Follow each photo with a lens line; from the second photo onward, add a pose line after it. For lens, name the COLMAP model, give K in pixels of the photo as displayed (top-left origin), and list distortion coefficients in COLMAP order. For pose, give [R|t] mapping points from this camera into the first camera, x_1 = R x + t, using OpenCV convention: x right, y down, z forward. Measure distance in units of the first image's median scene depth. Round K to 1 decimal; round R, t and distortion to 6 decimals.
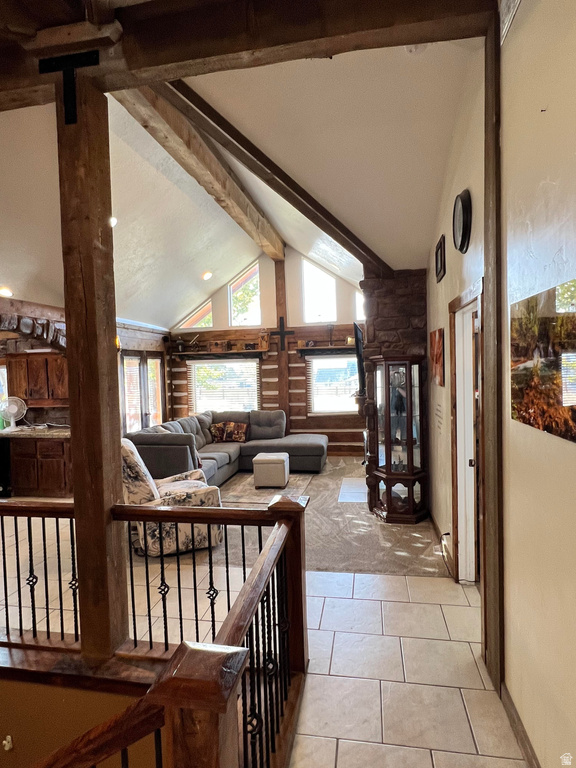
lens RADIAL K [[437.0, 0, 289.2], [0, 437.0, 386.2], [0, 0, 1]] dist [0.006722, -0.001662]
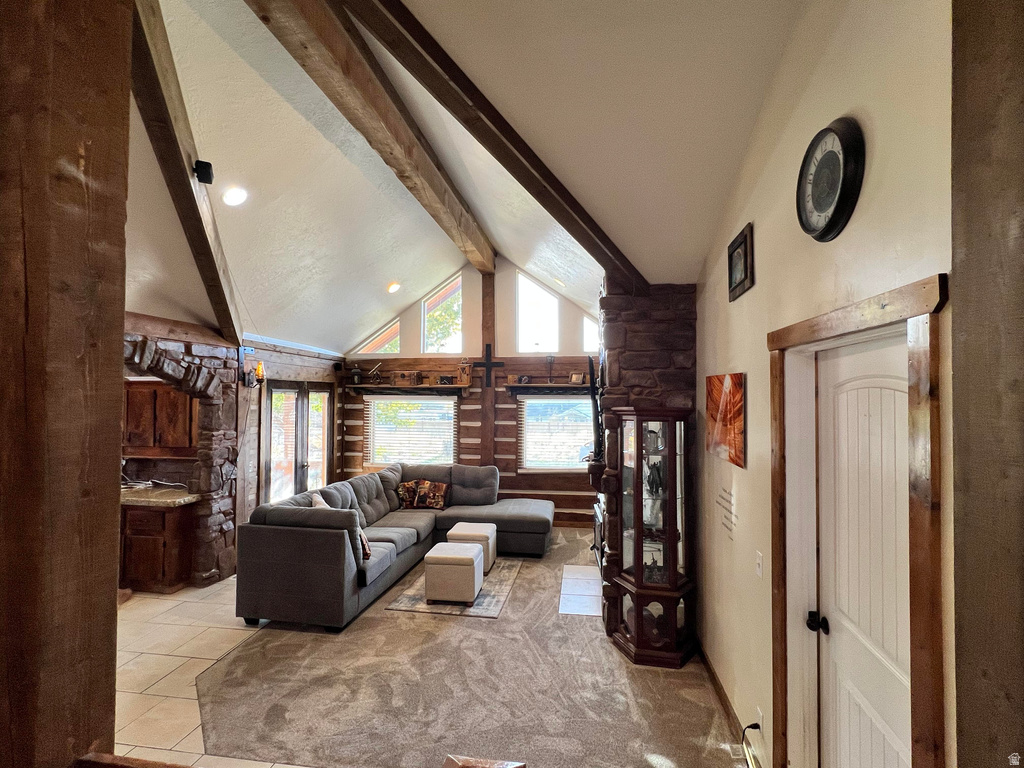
lens RADIAL K [[472.9, 0, 514.1], [0, 472.9, 387.6], [0, 0, 1]] dist [-0.002078, 0.001580]
pose [[0.998807, 0.034338, 0.034719, 0.002399], [-0.032006, 0.997331, -0.065631, -0.034985], [-0.036880, 0.064442, 0.997240, 0.209043]]
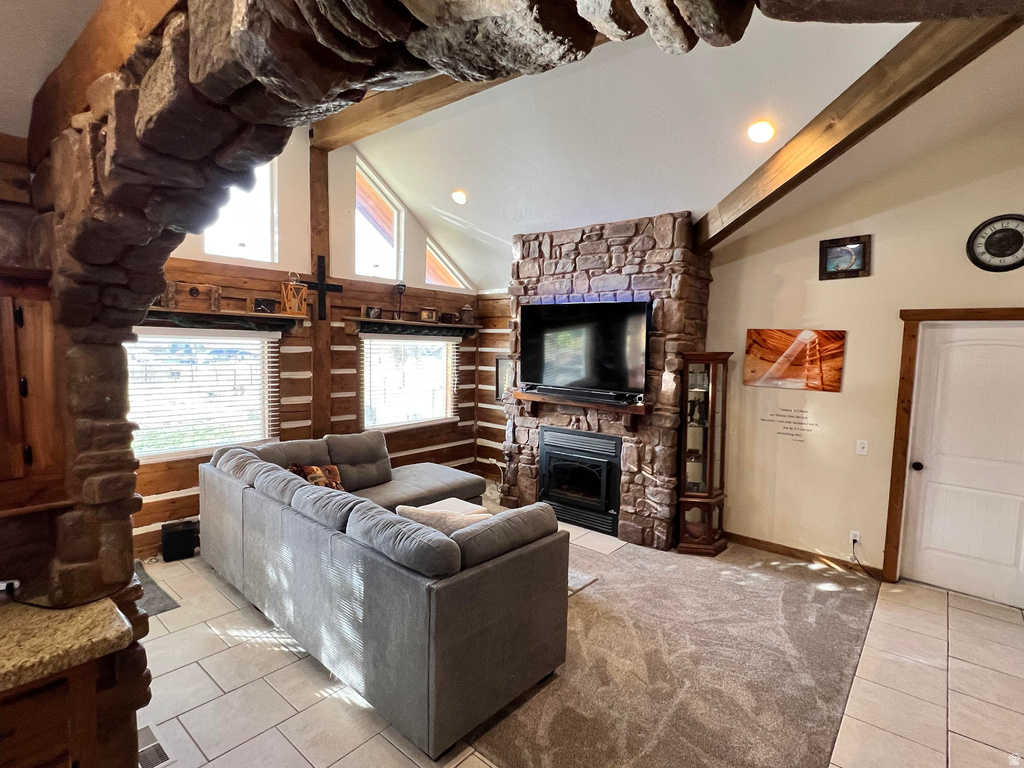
lens RADIAL K [[518.1, 0, 514.0], [0, 518.1, 385.7], [0, 0, 1]] dist [-0.000951, -0.000608]
pose [[0.496598, -0.025756, 0.867598, -0.594076], [-0.001326, 0.999536, 0.030432, -0.027642], [-0.867980, -0.016263, 0.496333, 0.638493]]
